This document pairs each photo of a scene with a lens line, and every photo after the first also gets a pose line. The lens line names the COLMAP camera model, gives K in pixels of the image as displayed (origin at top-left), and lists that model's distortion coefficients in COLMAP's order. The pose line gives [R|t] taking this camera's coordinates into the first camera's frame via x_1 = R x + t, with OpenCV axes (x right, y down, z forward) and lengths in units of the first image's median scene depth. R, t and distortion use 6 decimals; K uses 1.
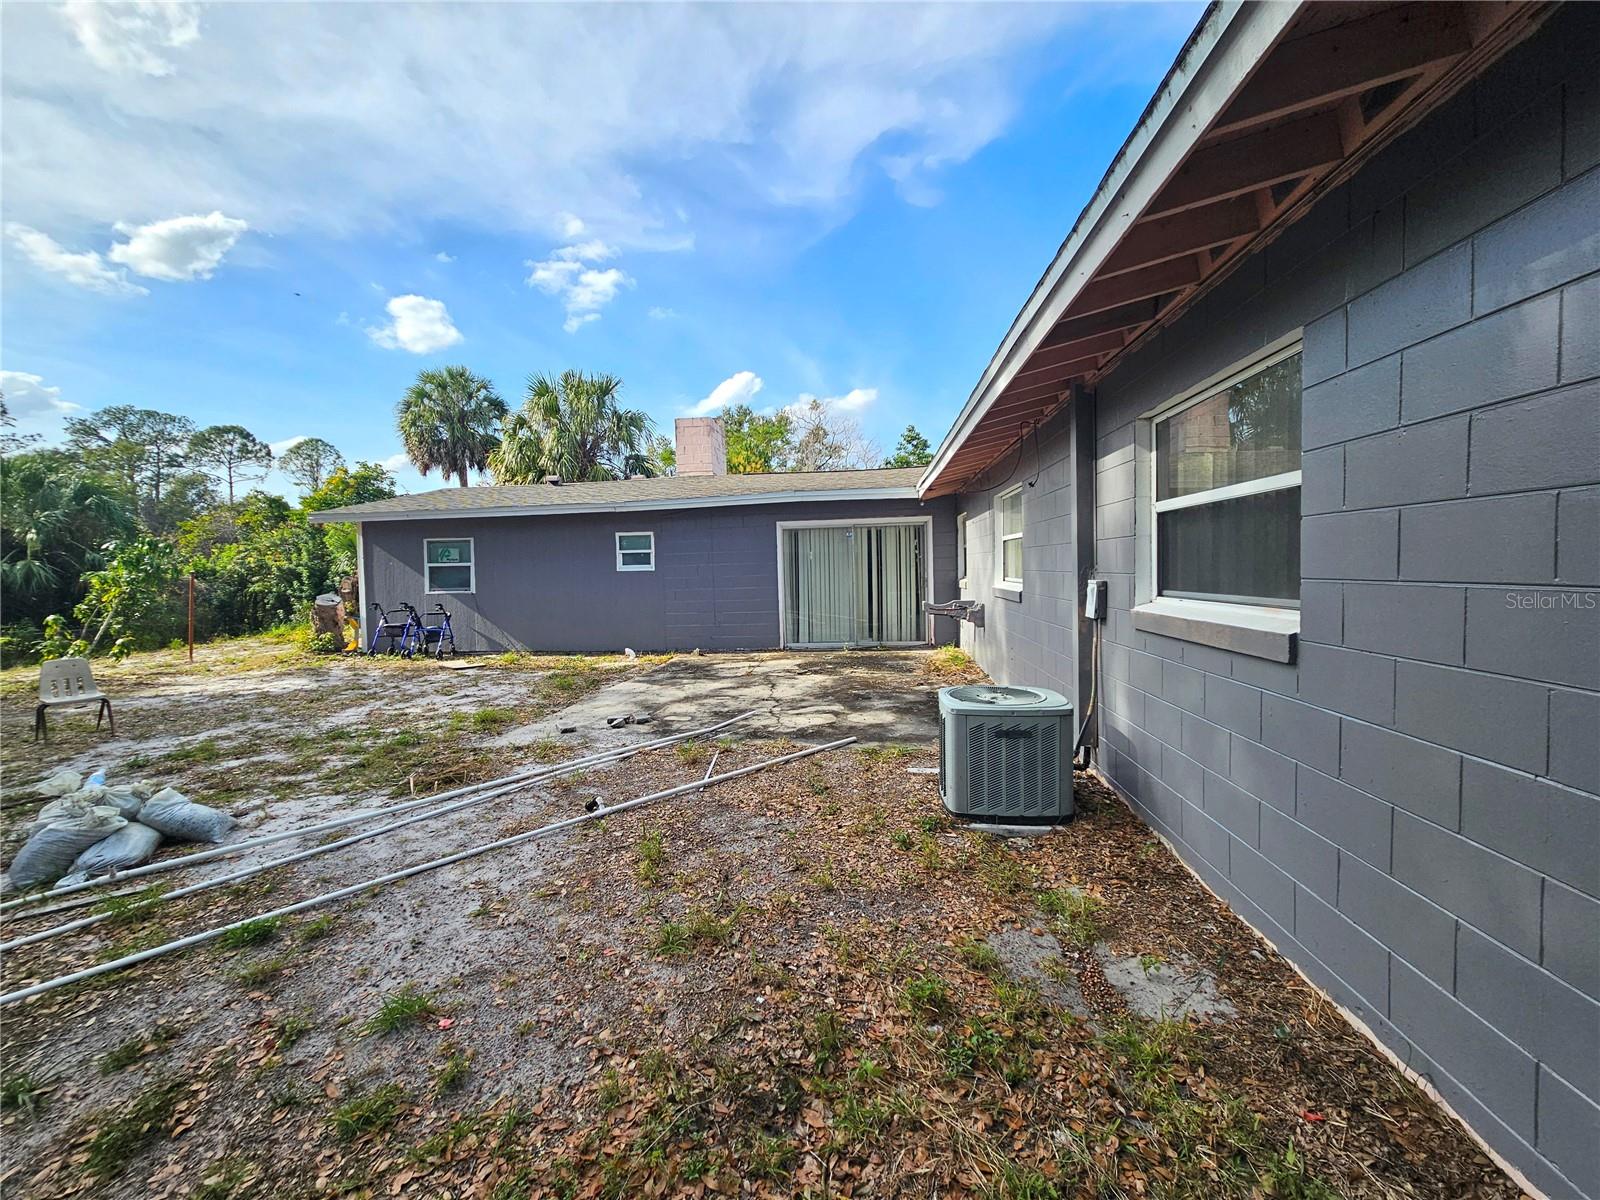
lens RADIAL K [[647.7, 0, 779.7], [0, 647.7, 598.0], [0, 0, 1]] dist [-0.001790, 0.004335]
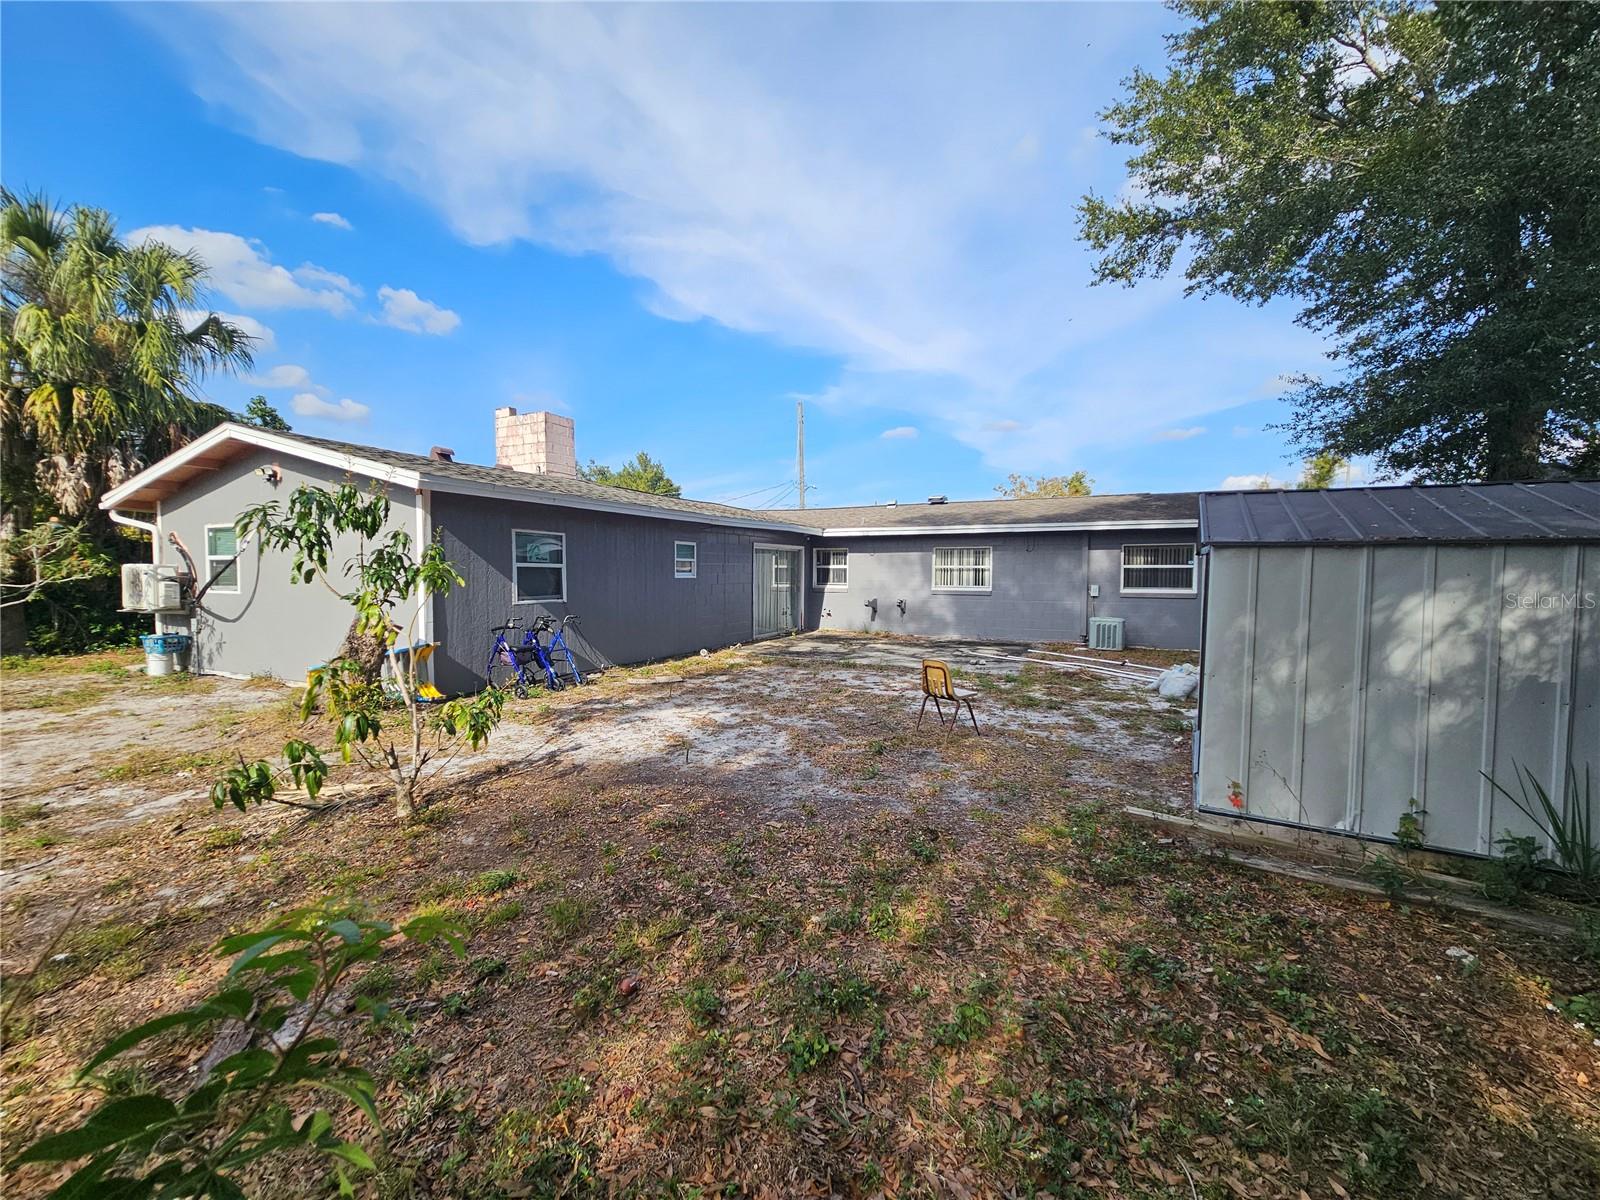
lens RADIAL K [[648.8, 0, 793.2], [0, 648.8, 597.2], [0, 0, 1]] dist [-0.000657, -0.000287]
pose [[0.321493, -0.012615, 0.946828, -1.444874], [0.035468, 0.999370, 0.001272, -0.005775], [-0.946248, 0.033173, 0.321738, 0.597853]]
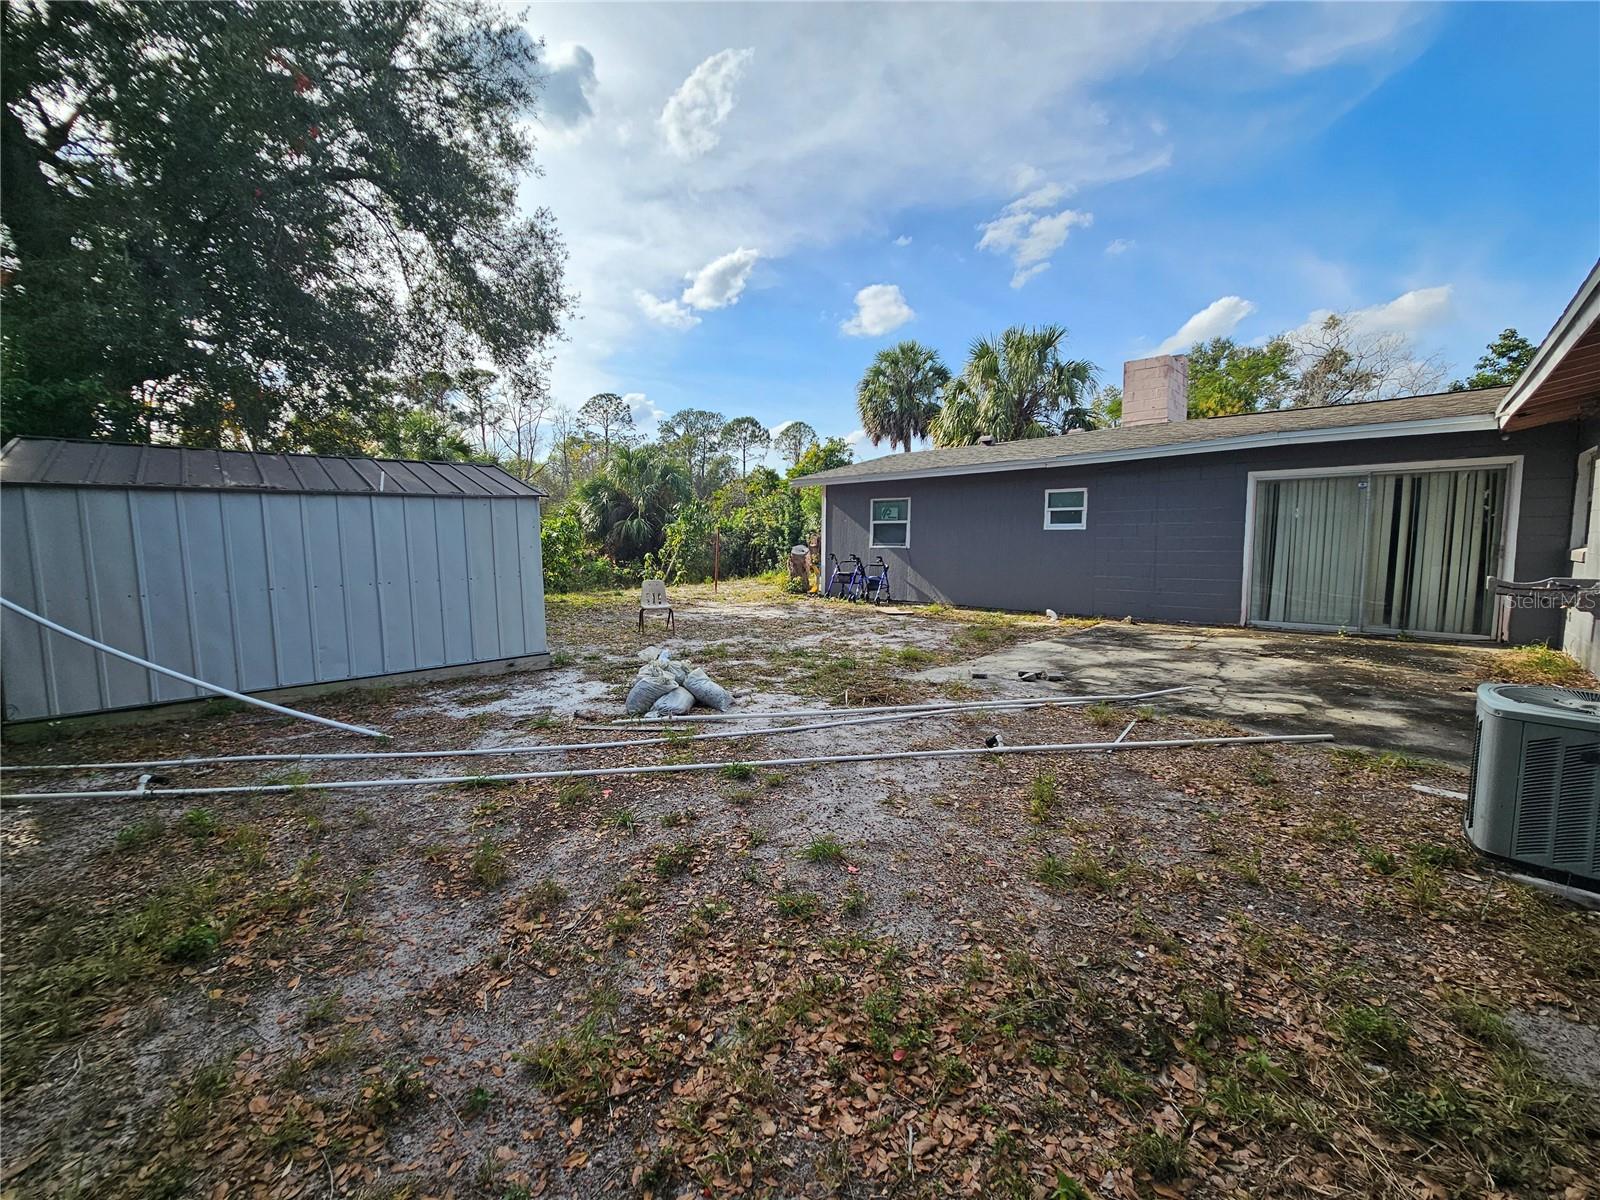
lens RADIAL K [[648.8, 0, 793.2], [0, 648.8, 597.2], [0, 0, 1]] dist [-0.000657, -0.000287]
pose [[0.811545, 0.074247, -0.579553, 0.017974], [-0.044472, 0.996865, 0.065436, 0.015026], [0.582595, -0.027331, 0.812303, -0.014814]]
